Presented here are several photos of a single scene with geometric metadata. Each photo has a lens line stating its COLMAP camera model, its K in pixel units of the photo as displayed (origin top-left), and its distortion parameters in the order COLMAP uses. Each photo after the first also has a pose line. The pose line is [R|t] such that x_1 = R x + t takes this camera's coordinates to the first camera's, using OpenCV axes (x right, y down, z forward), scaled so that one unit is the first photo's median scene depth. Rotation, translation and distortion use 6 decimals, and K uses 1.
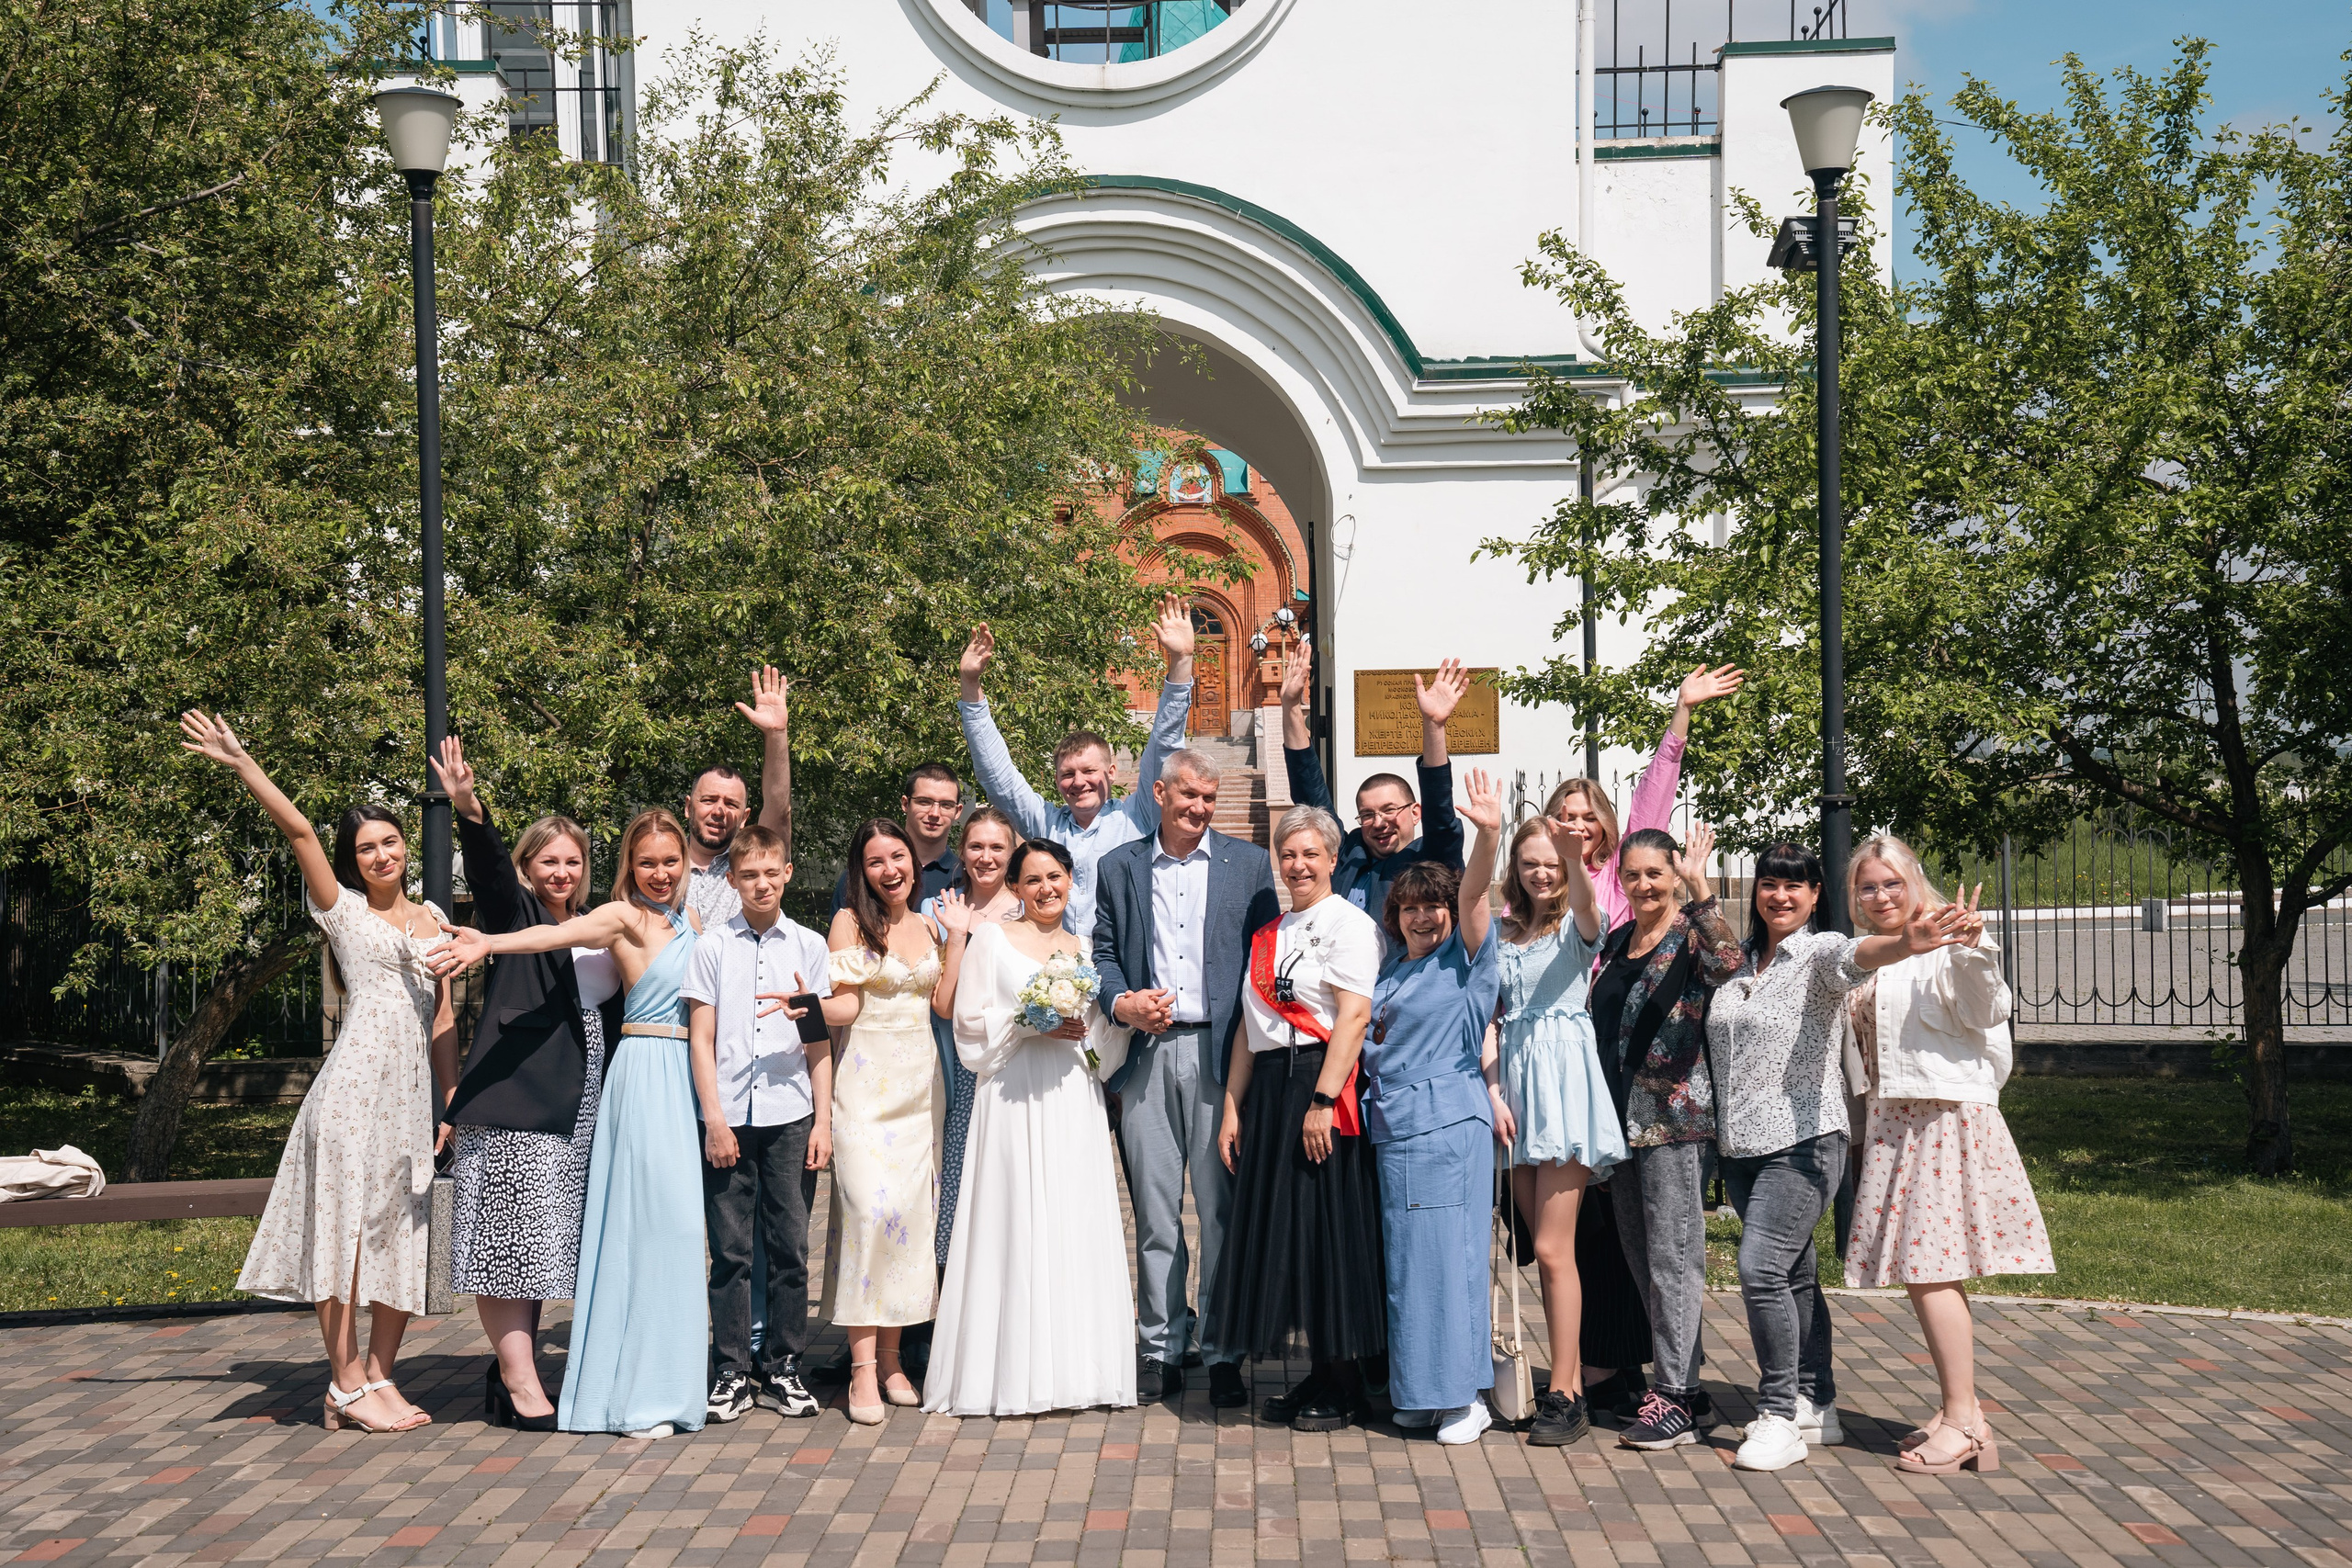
lens RADIAL K [[3064.5, 0, 1176.0], [0, 3064.5, 784.0], [0, 0, 1]] dist [0.181166, -0.019748]
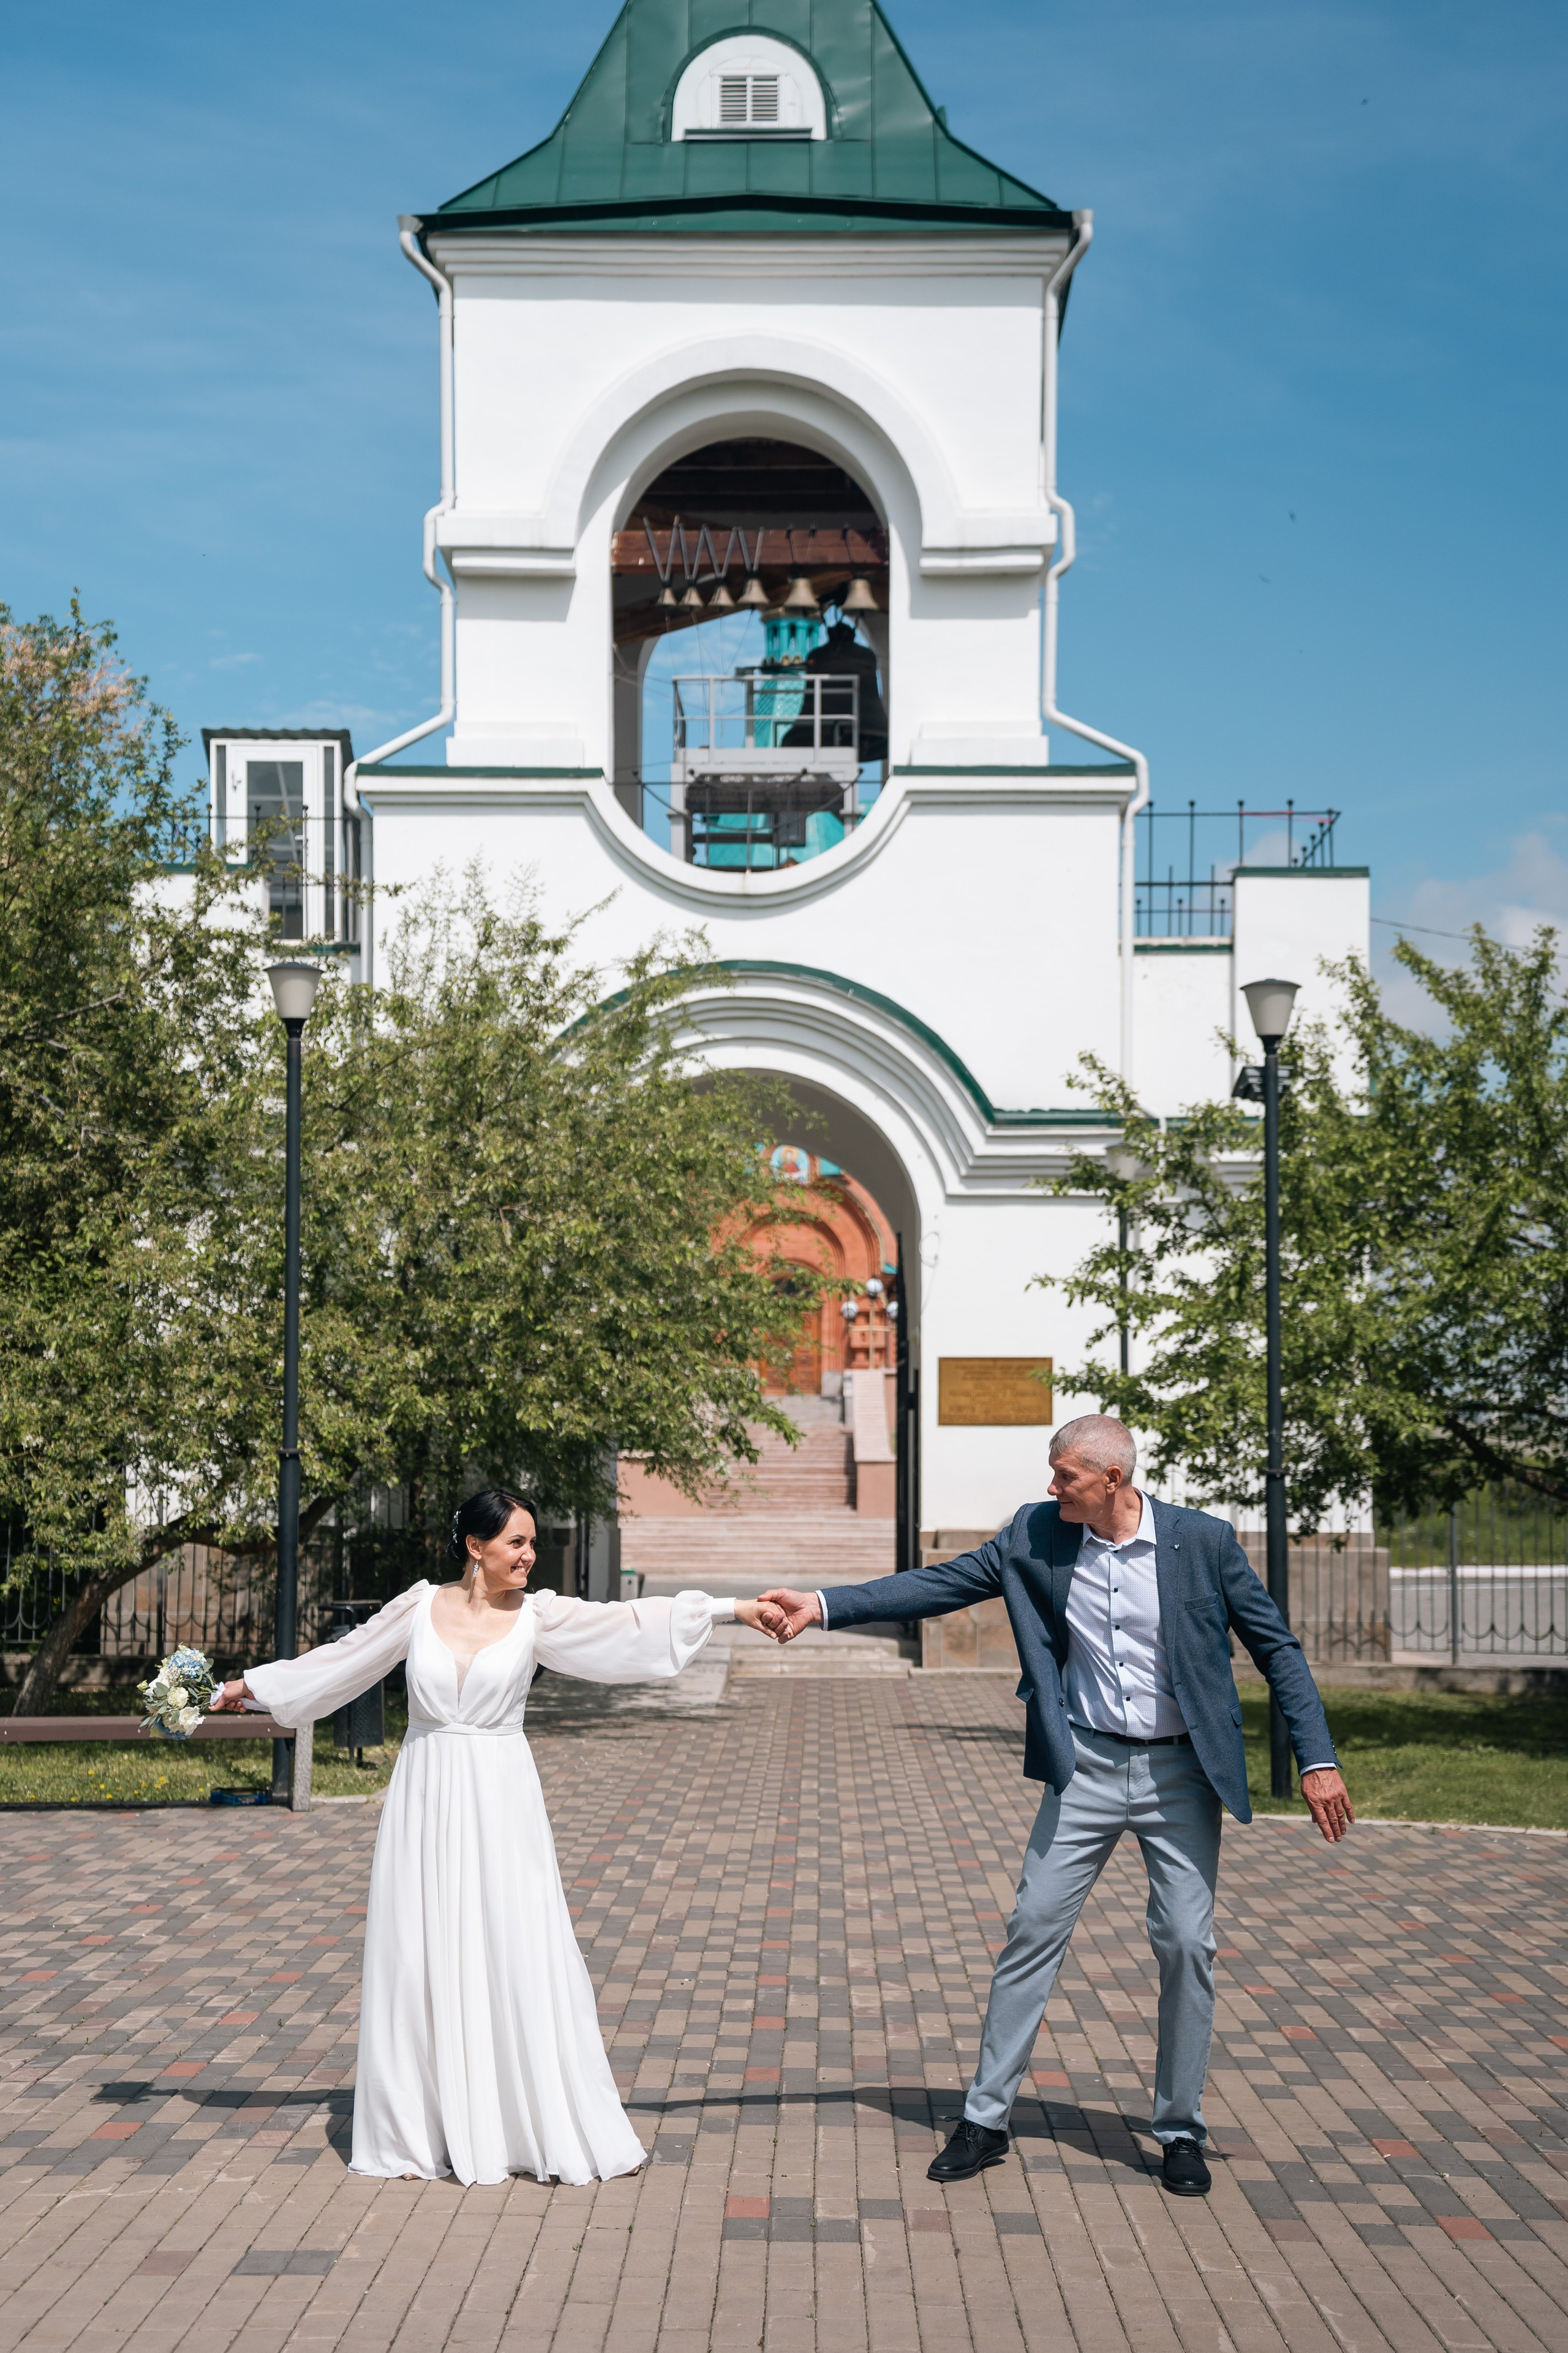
lens RADIAL K [[3065.9, 0, 775.9], [0, 3065.9, 1254.7], [0, 0, 1]] dist [0.181166, -0.019748]
pose [[0.999832, 0.017314, 0.006016, -0.022071], [-0.016935, 0.998166, -0.058113, -0.006763], [-0.007011, 0.058002, 0.998292, -0.342540]]
